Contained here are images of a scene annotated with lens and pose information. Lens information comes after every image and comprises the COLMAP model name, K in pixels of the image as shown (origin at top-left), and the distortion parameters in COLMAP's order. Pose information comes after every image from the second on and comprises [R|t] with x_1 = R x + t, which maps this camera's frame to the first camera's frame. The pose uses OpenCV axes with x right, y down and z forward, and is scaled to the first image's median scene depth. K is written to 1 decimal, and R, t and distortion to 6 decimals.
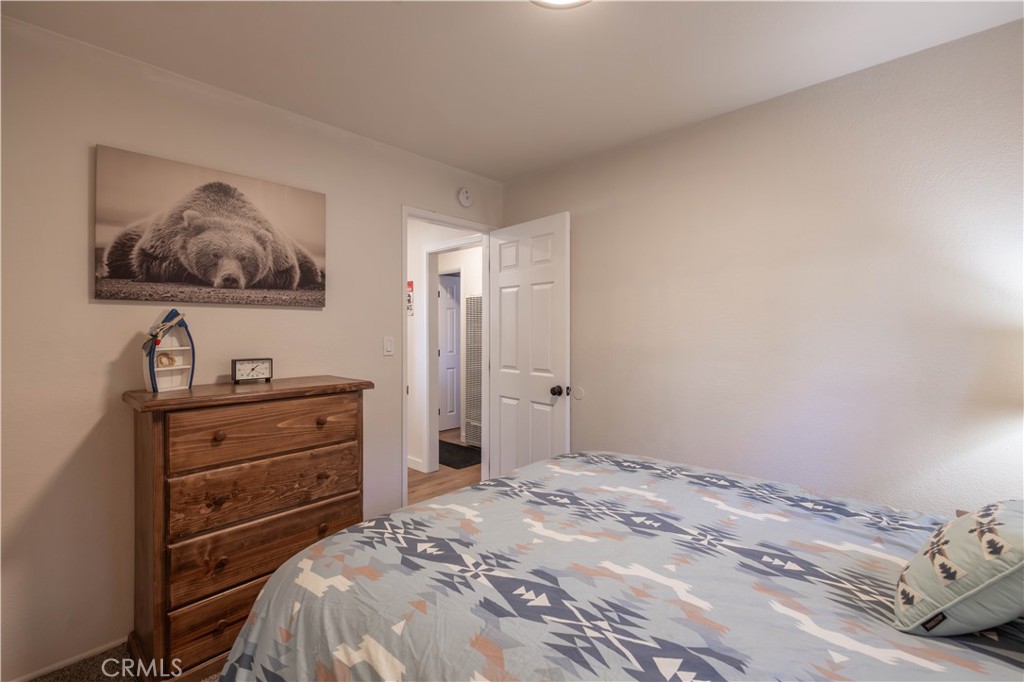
lens RADIAL K [[438.8, 0, 514.3], [0, 438.8, 335.6], [0, 0, 1]] dist [0.002795, 0.000167]
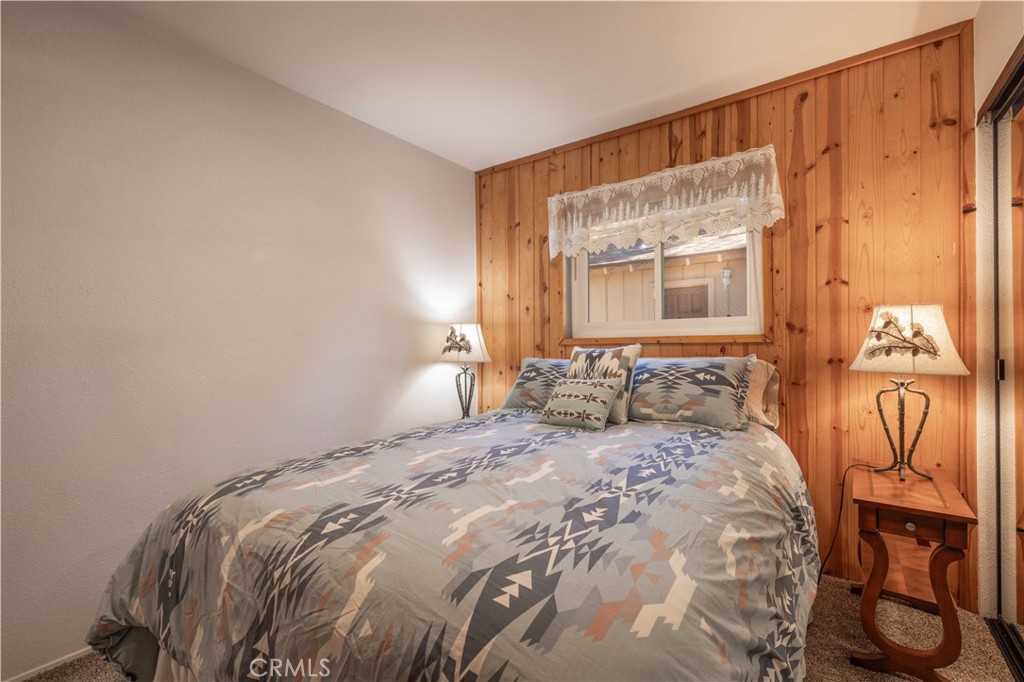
lens RADIAL K [[438.8, 0, 514.4], [0, 438.8, 342.0], [0, 0, 1]] dist [0.002795, 0.000167]
pose [[-0.093851, 0.003006, 0.995582, -0.981917], [0.013954, 0.999901, -0.001704, 0.118414], [-0.995488, 0.013732, -0.093883, 1.132628]]
